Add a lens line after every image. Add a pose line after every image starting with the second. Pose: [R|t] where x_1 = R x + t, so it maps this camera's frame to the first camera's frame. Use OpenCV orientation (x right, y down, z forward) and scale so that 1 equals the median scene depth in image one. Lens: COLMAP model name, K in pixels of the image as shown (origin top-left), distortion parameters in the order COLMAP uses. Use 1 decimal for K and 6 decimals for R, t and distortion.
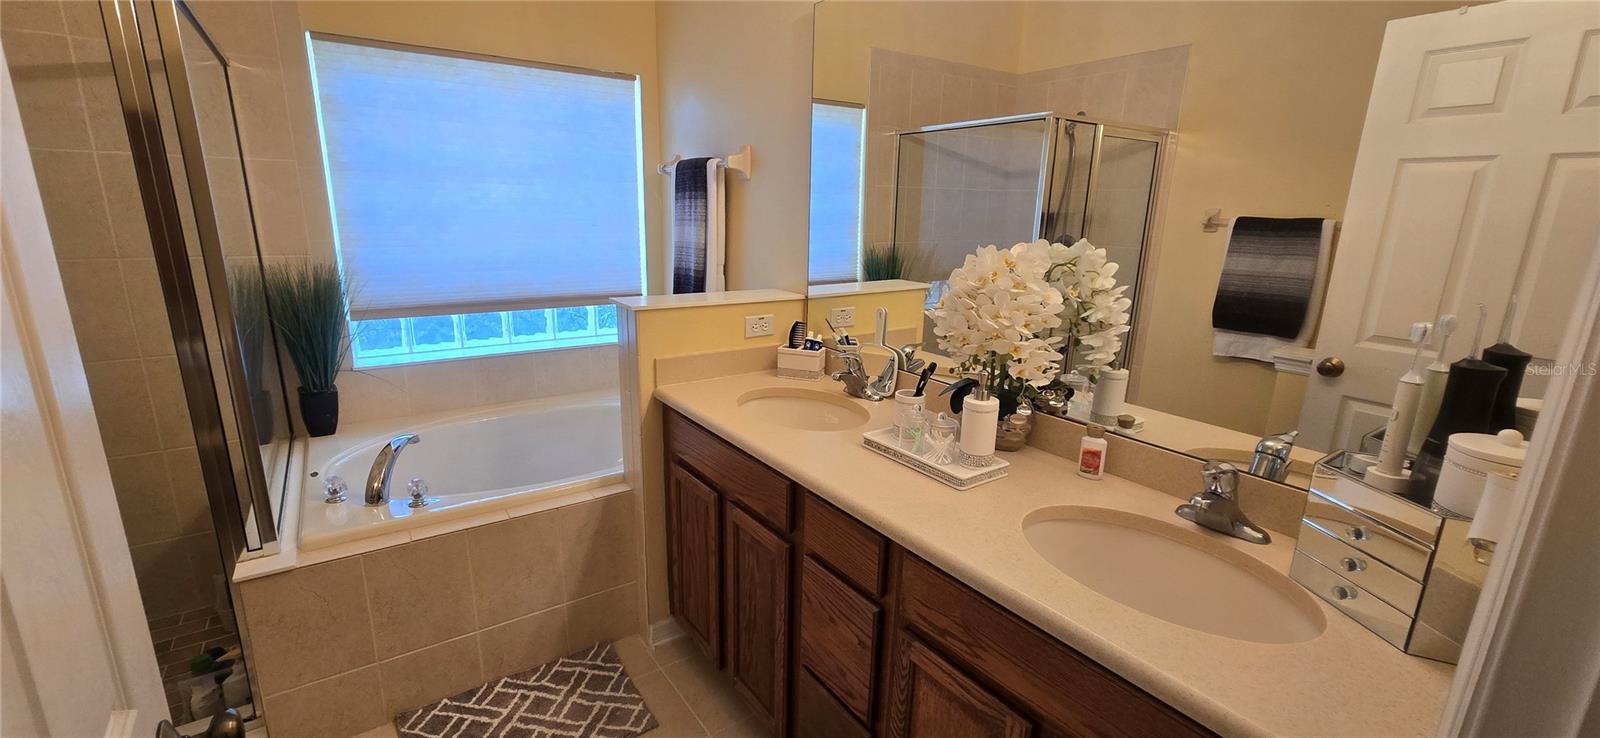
lens RADIAL K [[655.1, 0, 791.7], [0, 655.1, 373.1], [0, 0, 1]] dist [0.000187, 0.000167]
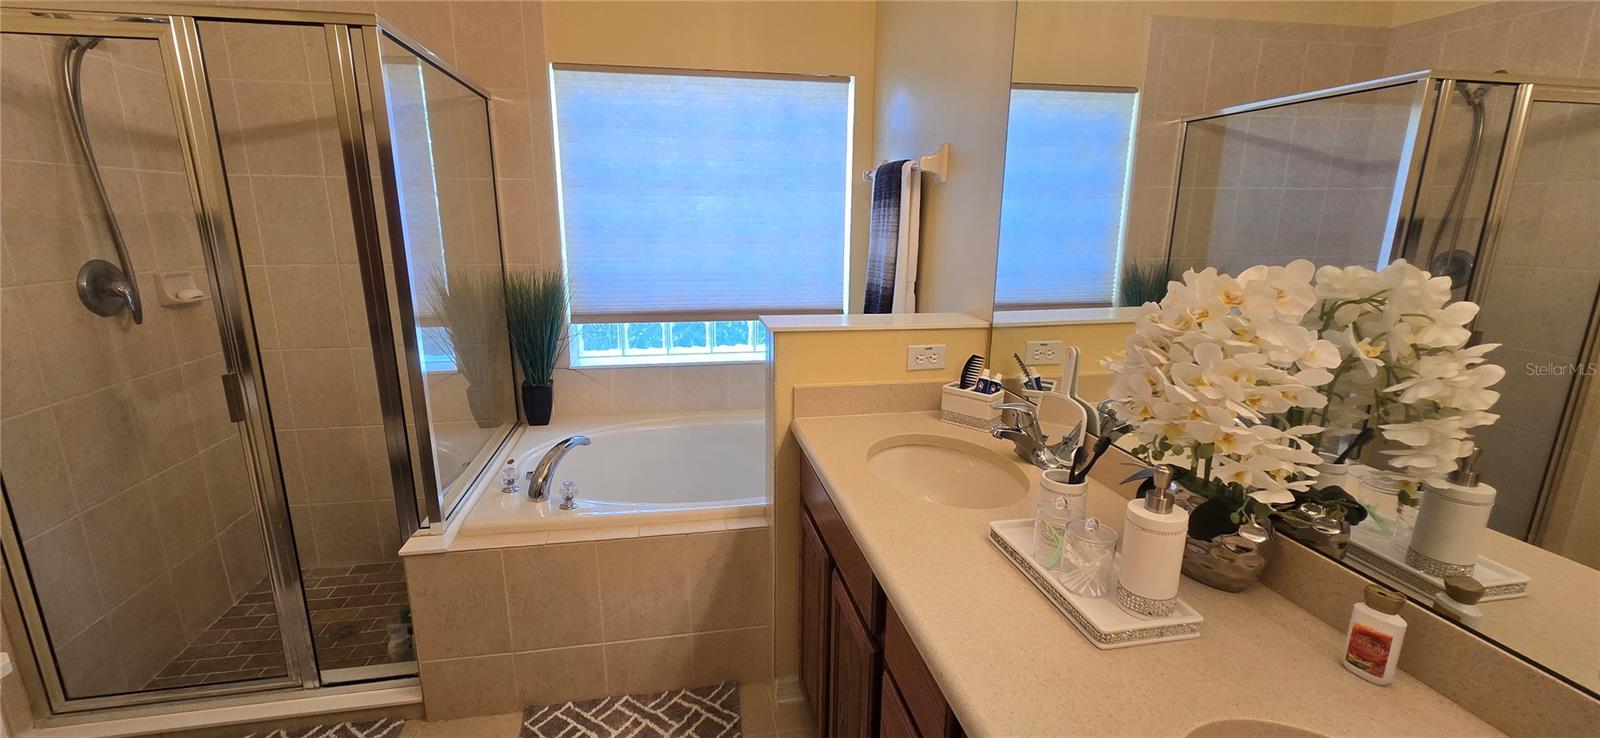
lens RADIAL K [[655.1, 0, 792.1], [0, 655.1, 374.2], [0, 0, 1]] dist [0.000187, 0.000167]
pose [[0.911453, 0.084024, -0.402732, 0.135347], [-0.089908, 0.995941, 0.004310, -0.039484], [0.401459, 0.032281, 0.915308, 0.174077]]
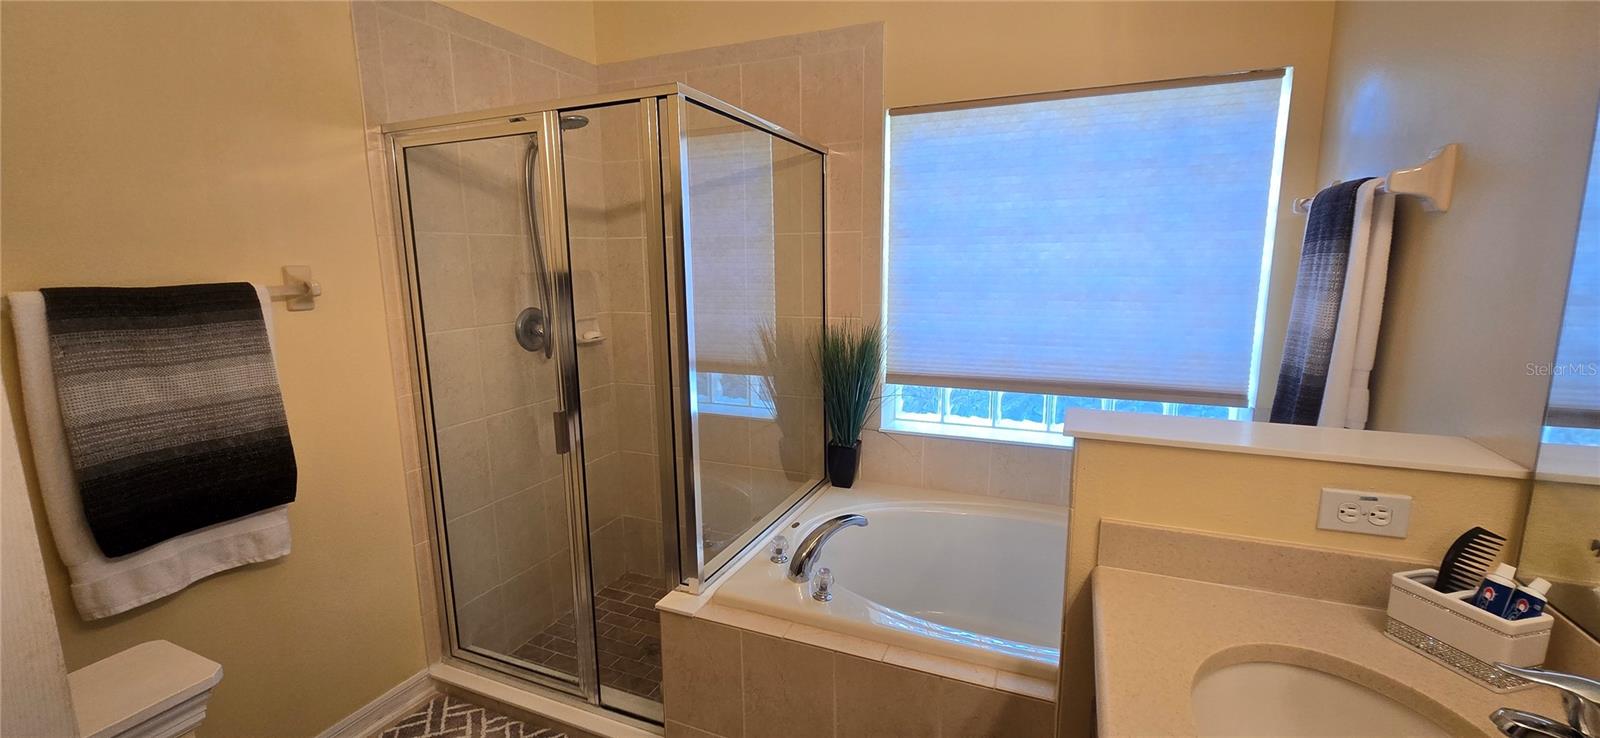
lens RADIAL K [[655.1, 0, 791.4], [0, 655.1, 373.8], [0, 0, 1]] dist [0.000187, 0.000167]
pose [[0.525462, 0.120640, -0.842221, 0.125318], [-0.187251, 0.982023, 0.023839, -0.107480], [0.829956, 0.145181, 0.538605, 0.390465]]
